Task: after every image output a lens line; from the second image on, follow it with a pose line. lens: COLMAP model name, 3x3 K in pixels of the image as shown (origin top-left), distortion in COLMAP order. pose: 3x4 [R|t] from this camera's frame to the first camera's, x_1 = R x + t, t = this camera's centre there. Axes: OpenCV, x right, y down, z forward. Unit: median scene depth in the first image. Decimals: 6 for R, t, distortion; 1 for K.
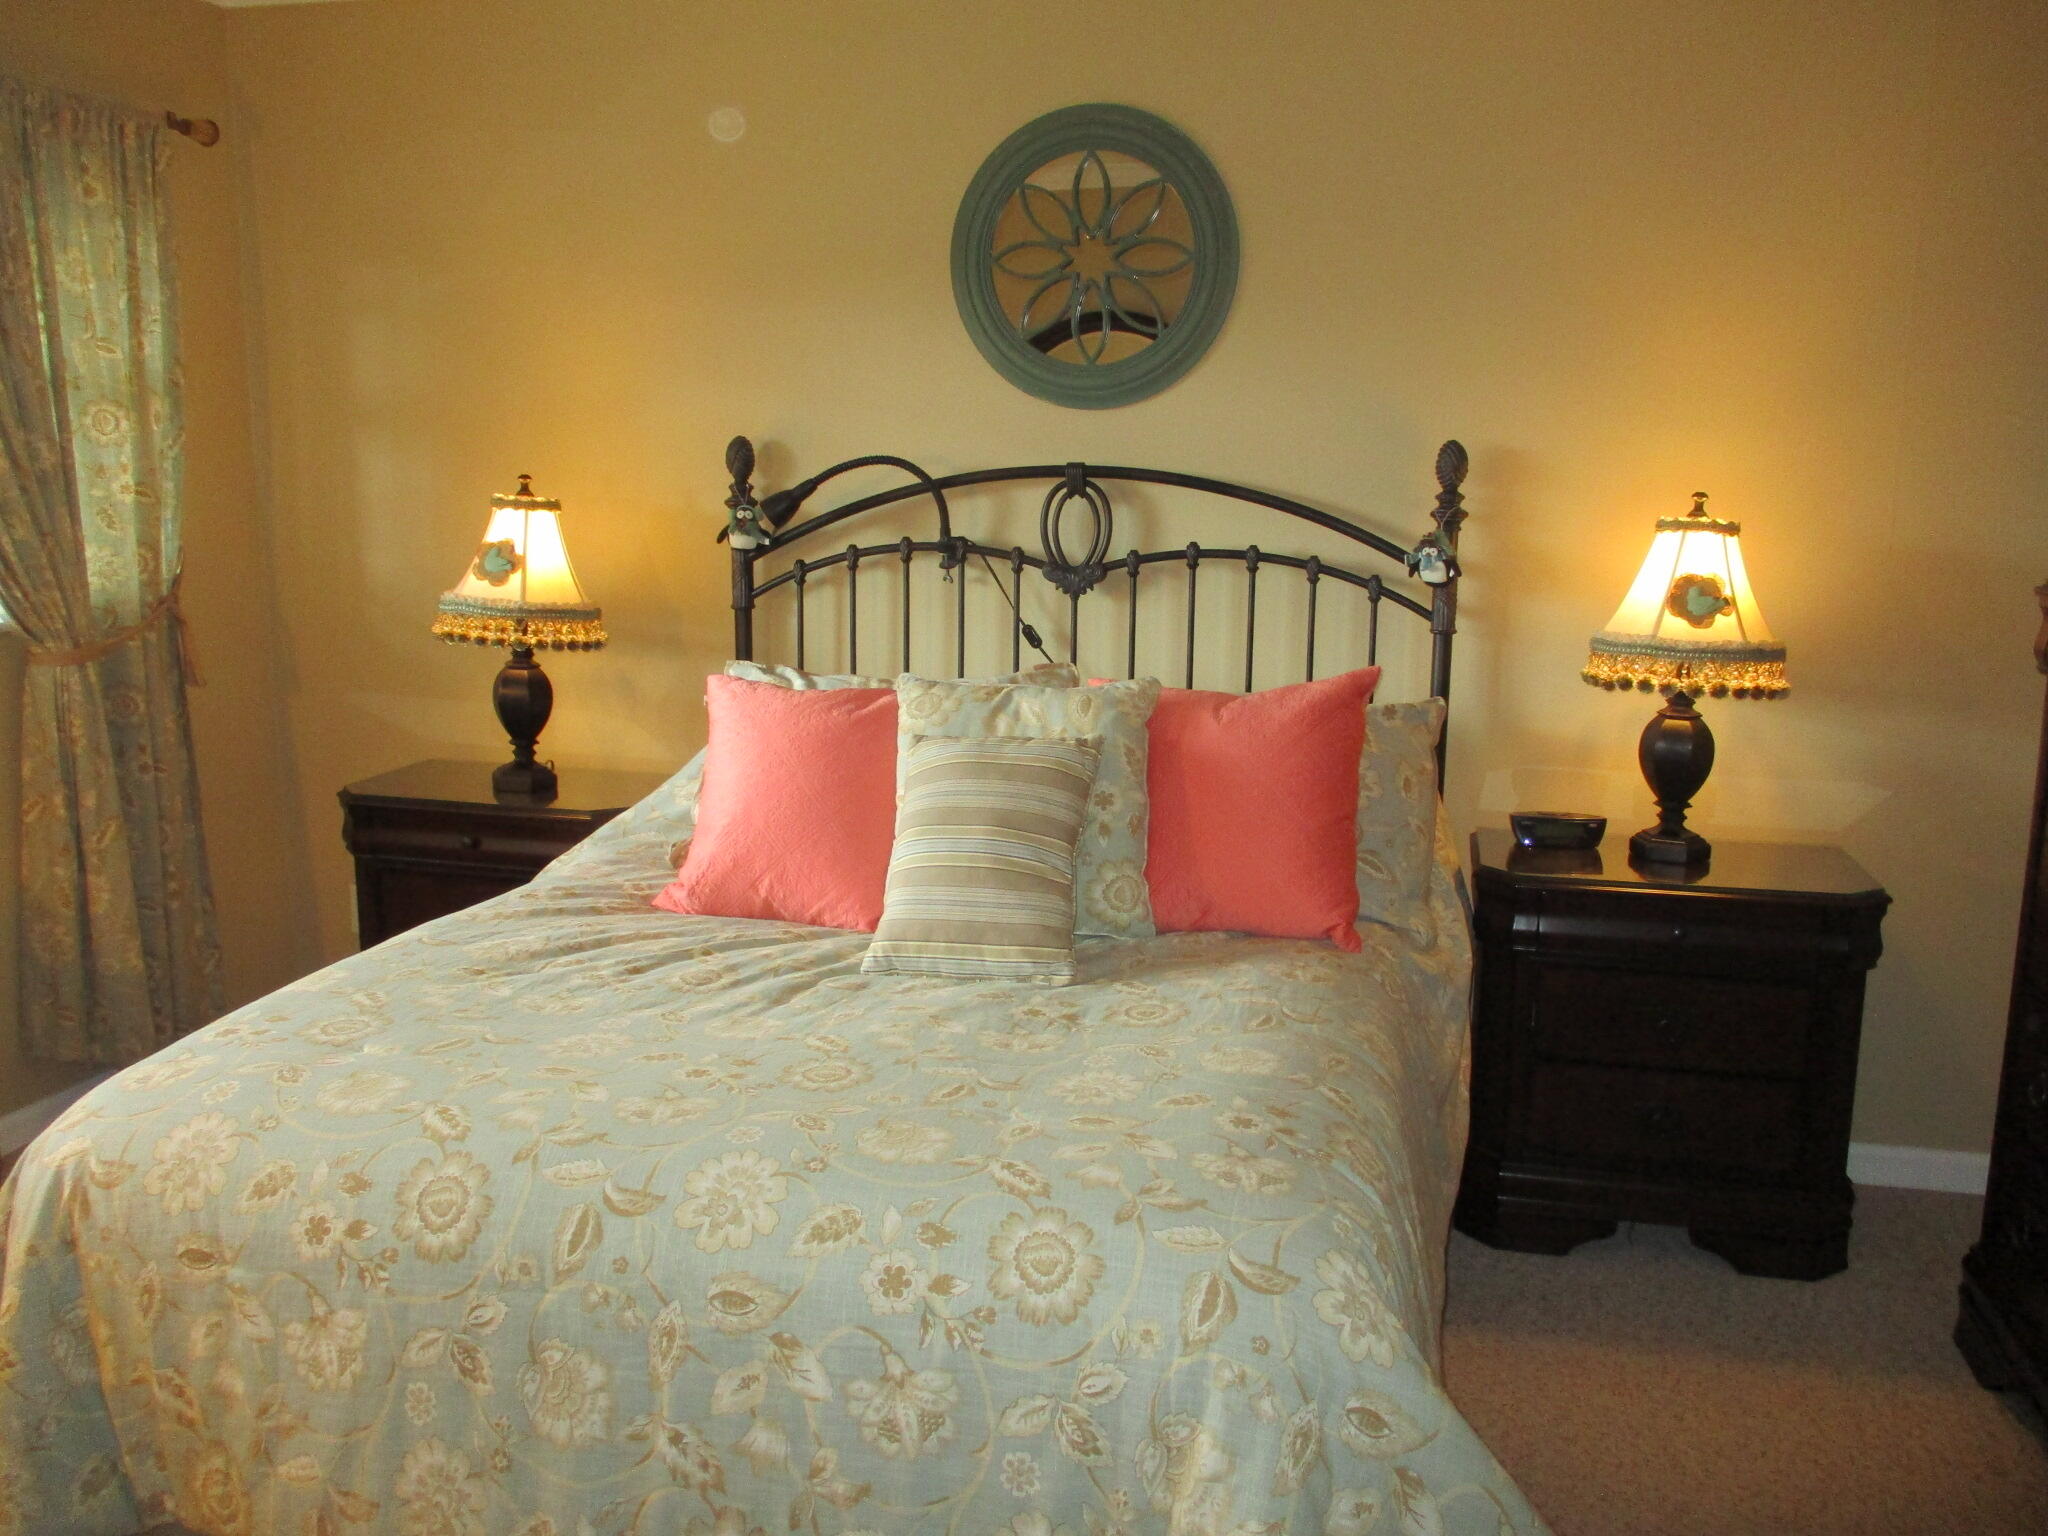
lens RADIAL K [[1690.8, 0, 1022.9], [0, 1690.8, 766.0], [0, 0, 1]] dist [-0.039151, 0.015106]
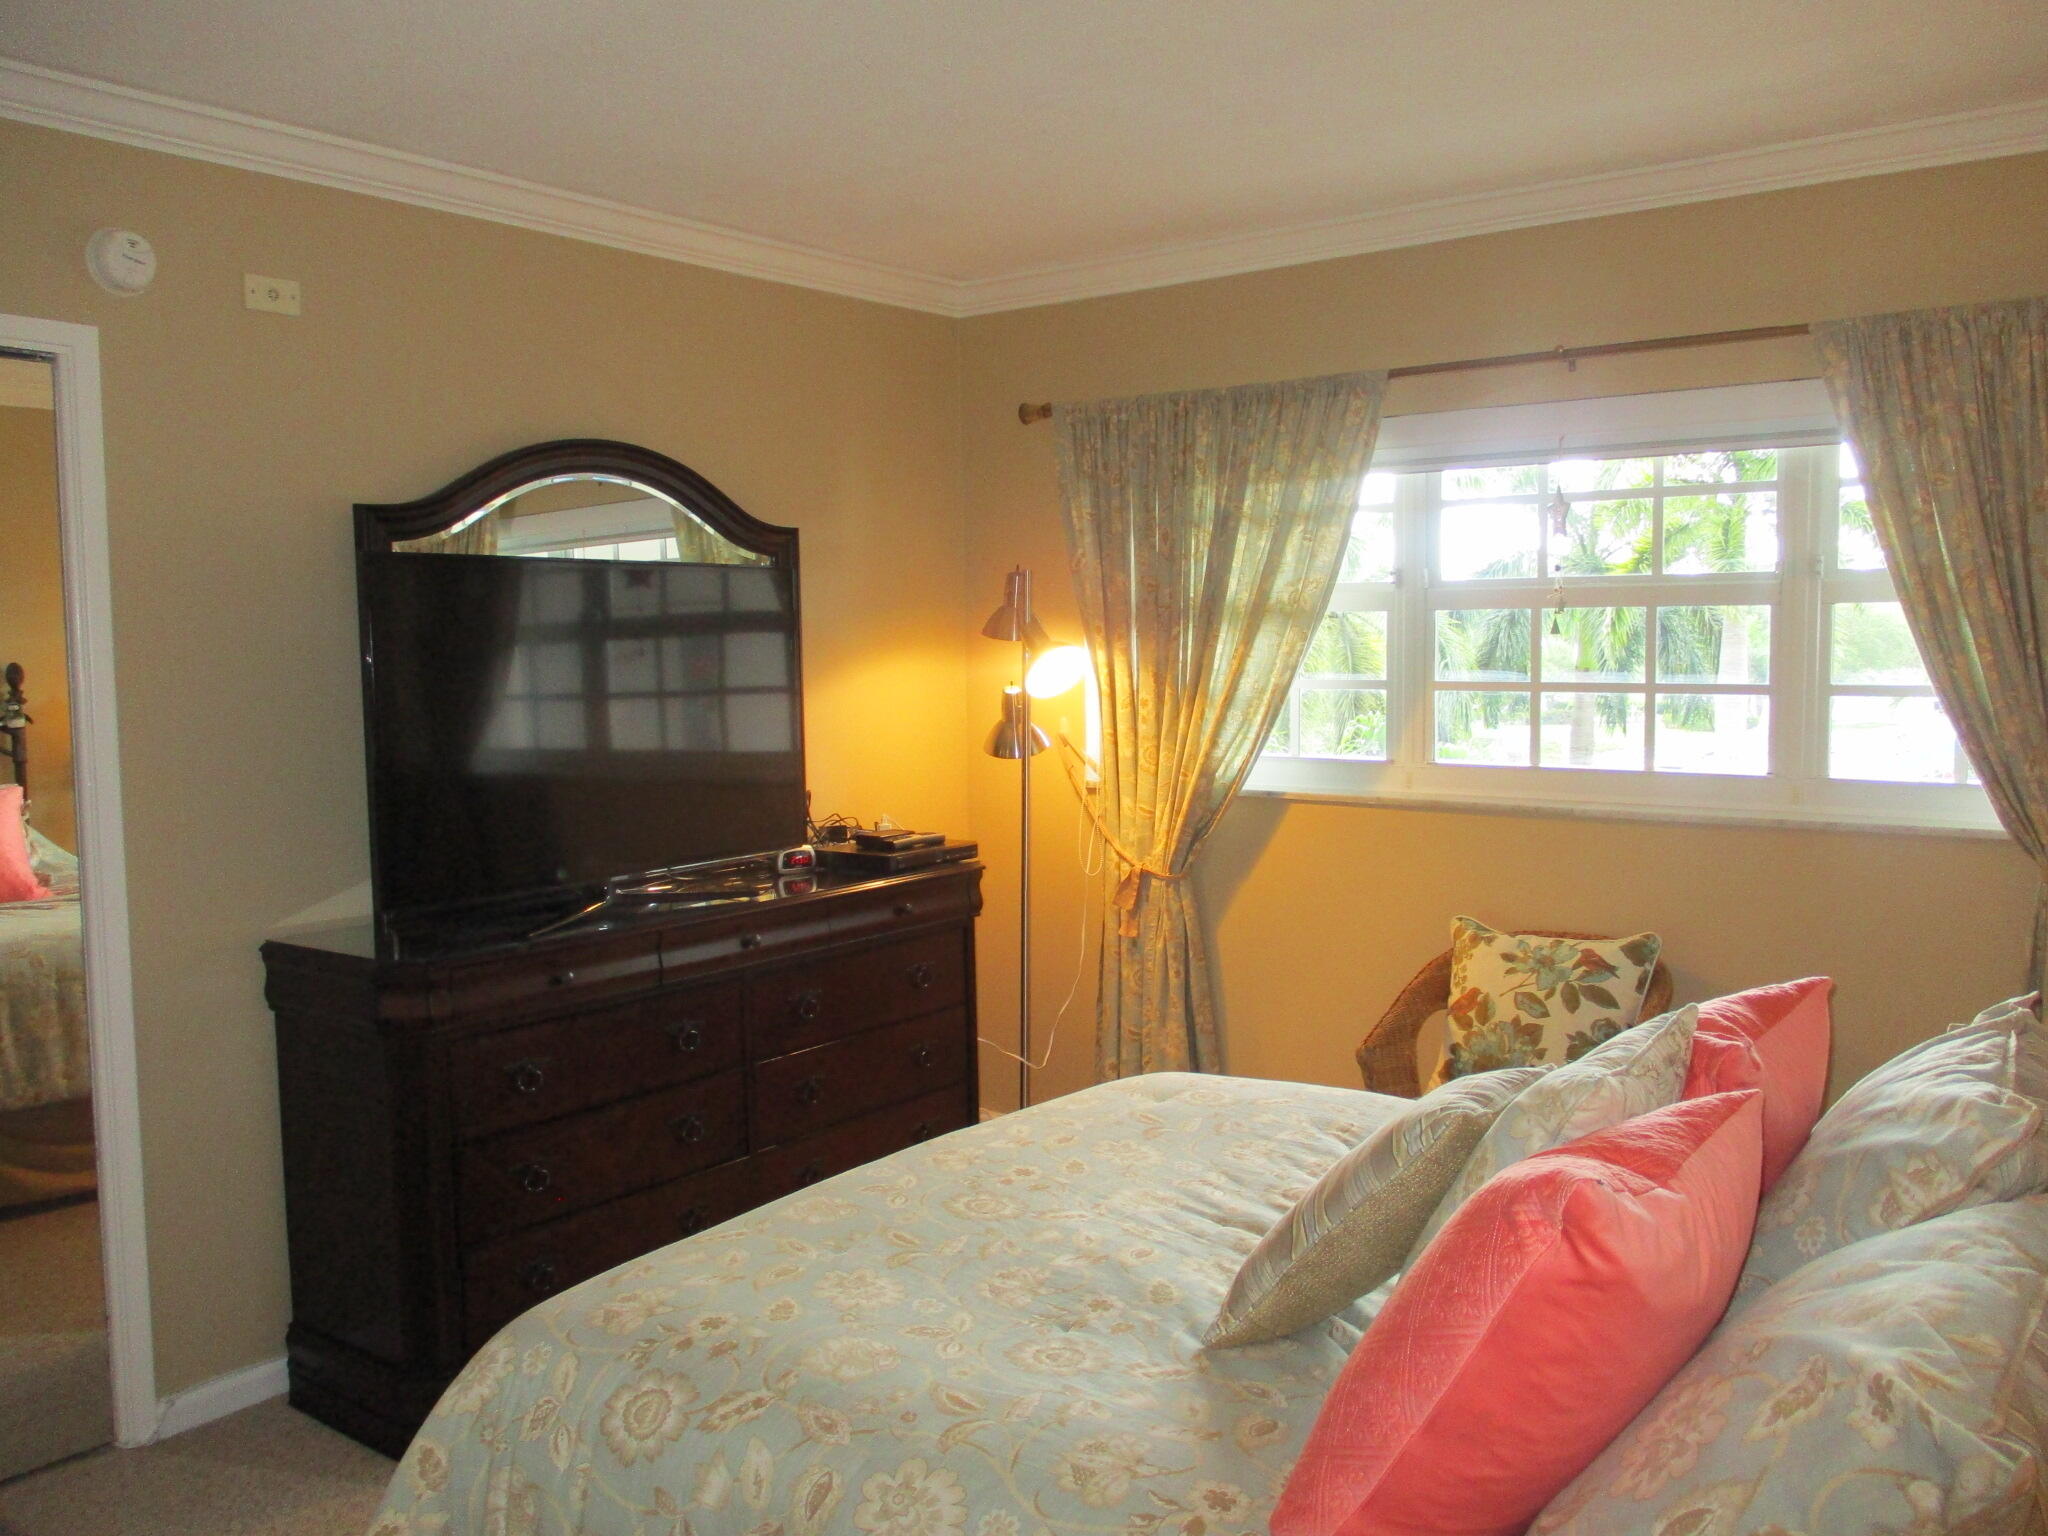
lens RADIAL K [[1690.8, 0, 1034.3], [0, 1690.8, 772.0], [0, 0, 1]] dist [-0.039151, 0.015106]
pose [[-0.370322, 0.071225, -0.926169, 0.838934], [-0.170771, 0.974842, 0.143250, -0.254702], [0.913071, 0.211211, -0.348843, 1.243974]]
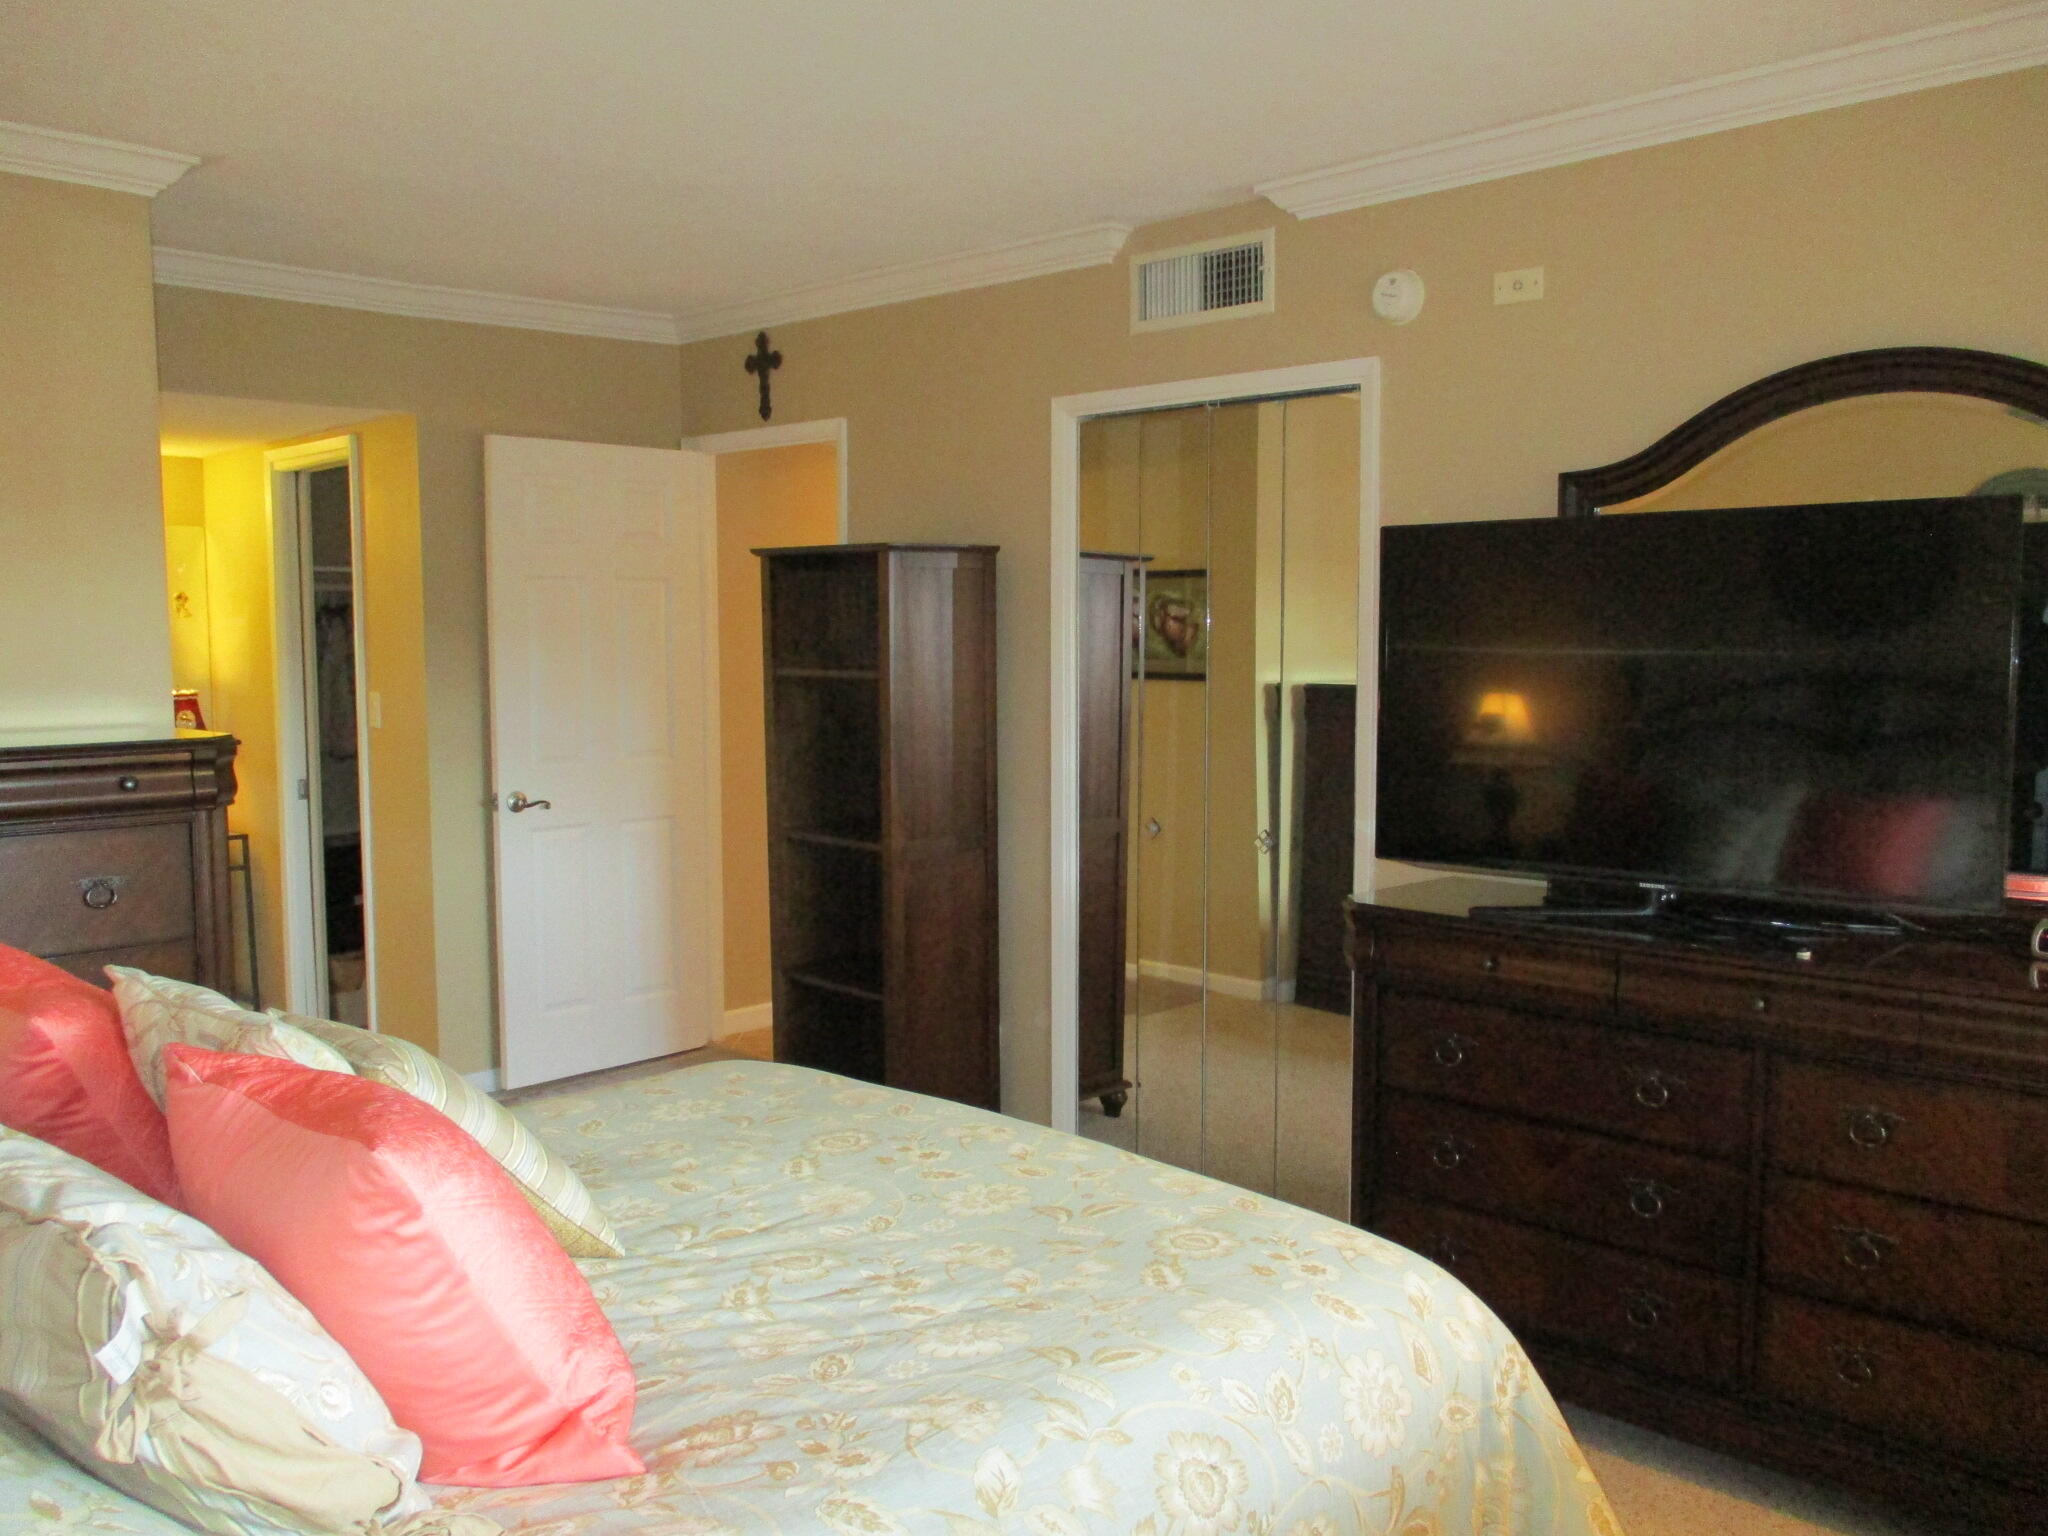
lens RADIAL K [[1690.8, 0, 1029.9], [0, 1690.8, 765.8], [0, 0, 1]] dist [-0.039151, 0.015106]
pose [[-0.867865, -0.039314, 0.495242, -0.759275], [0.096535, 0.964518, 0.245736, -0.338381], [-0.487331, 0.261074, -0.833276, 1.713314]]
